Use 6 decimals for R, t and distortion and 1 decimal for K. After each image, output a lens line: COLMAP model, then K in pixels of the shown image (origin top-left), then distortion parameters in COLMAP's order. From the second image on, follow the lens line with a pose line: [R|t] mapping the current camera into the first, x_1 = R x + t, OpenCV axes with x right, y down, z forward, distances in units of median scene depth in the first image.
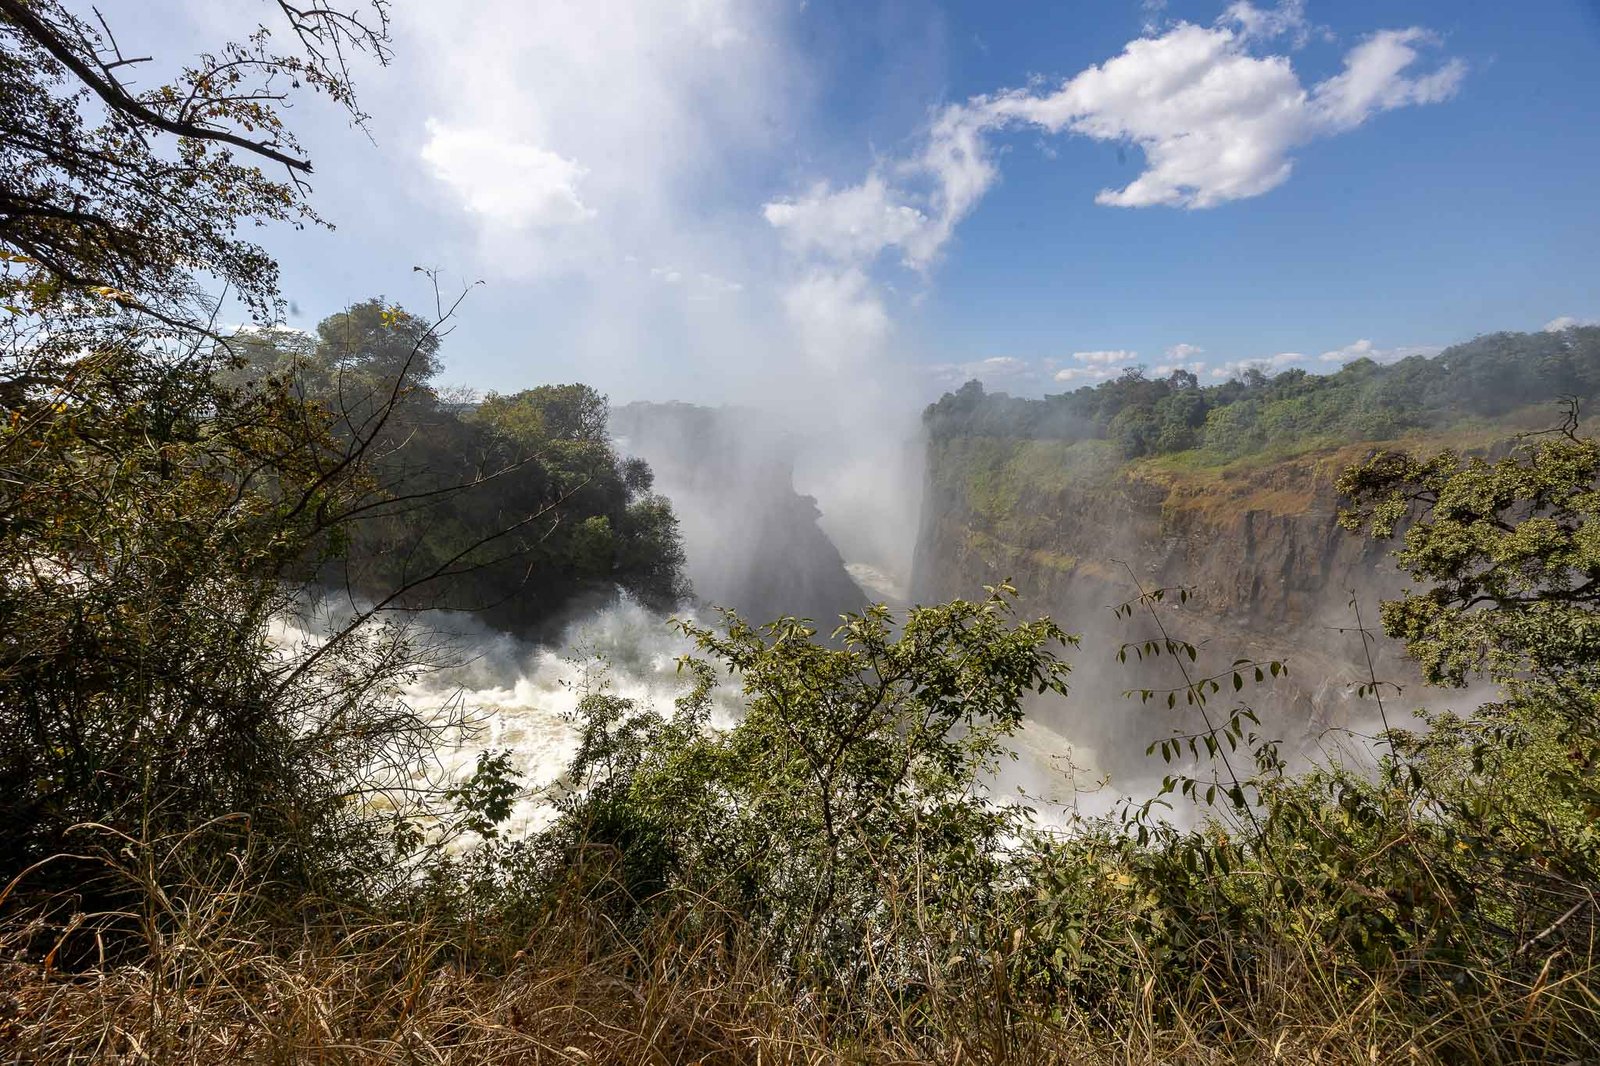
lens RADIAL K [[771.3, 0, 798.6], [0, 771.3, 535.6], [0, 0, 1]] dist [0.003355, -0.003403]
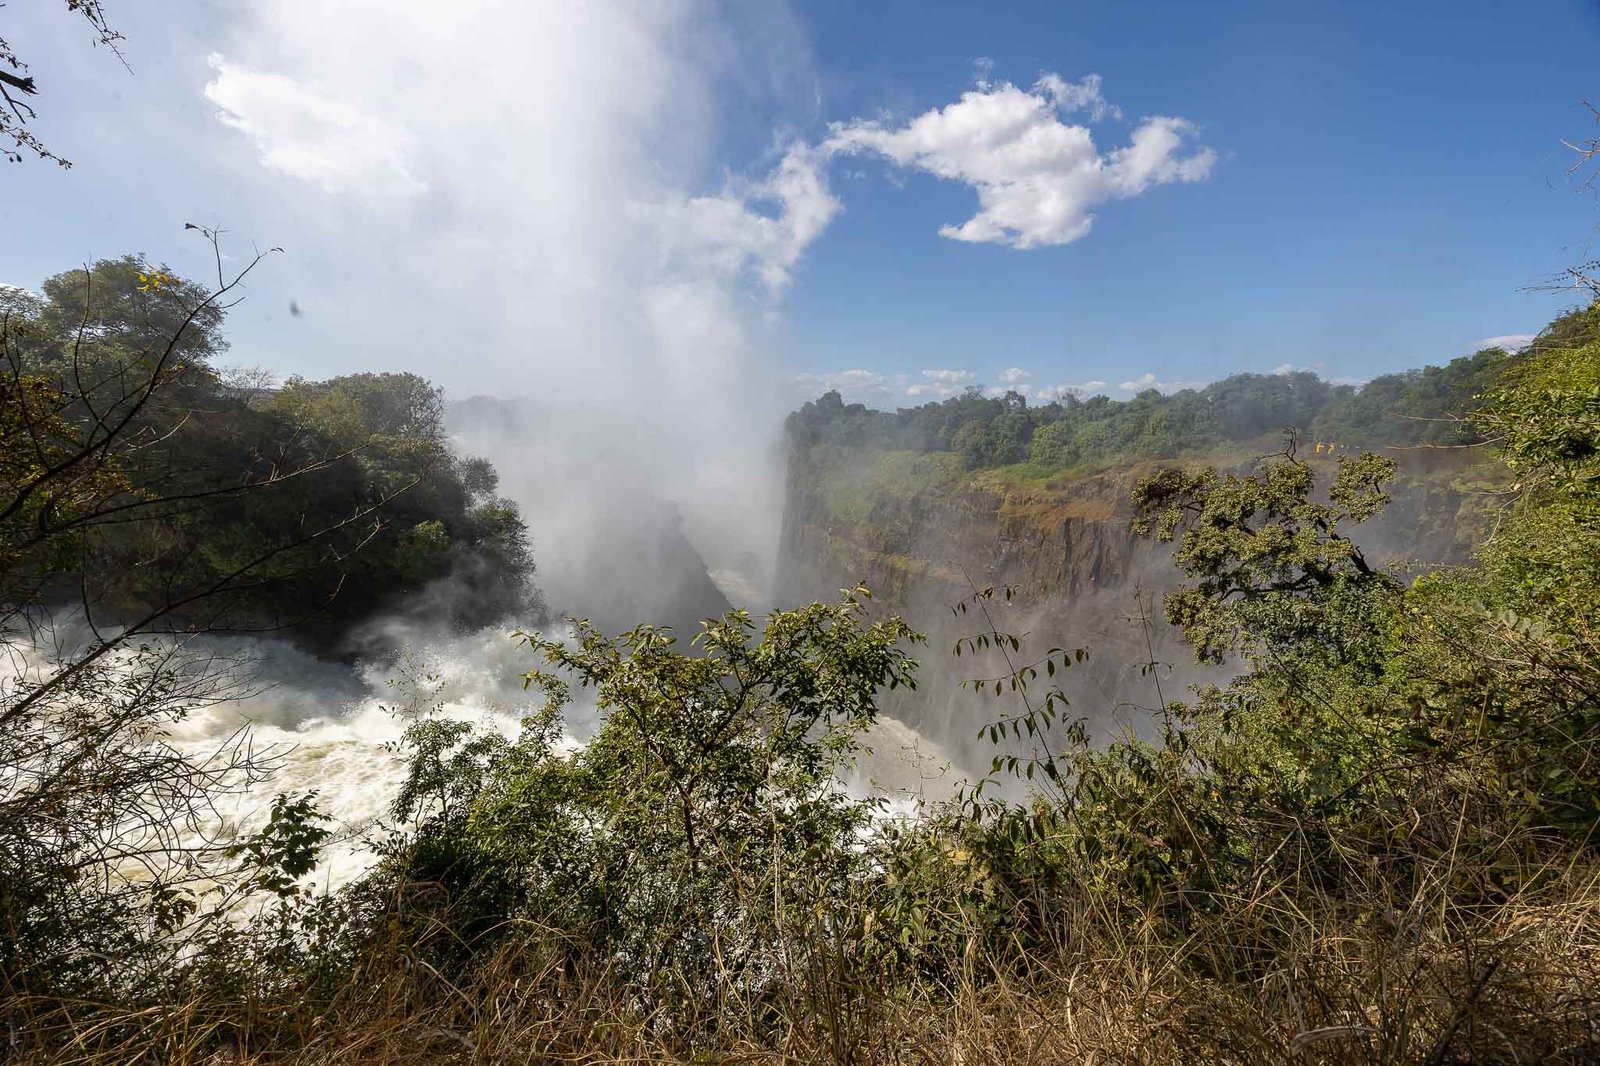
lens RADIAL K [[722.8, 0, 800.1], [0, 722.8, 530.4], [0, 0, 1]] dist [-0.000288, -0.000101]
pose [[0.962806, -0.001016, 0.270191, -0.073873], [0.004494, 0.999915, -0.012252, -0.001974], [-0.270156, 0.013011, 0.962729, 0.072842]]
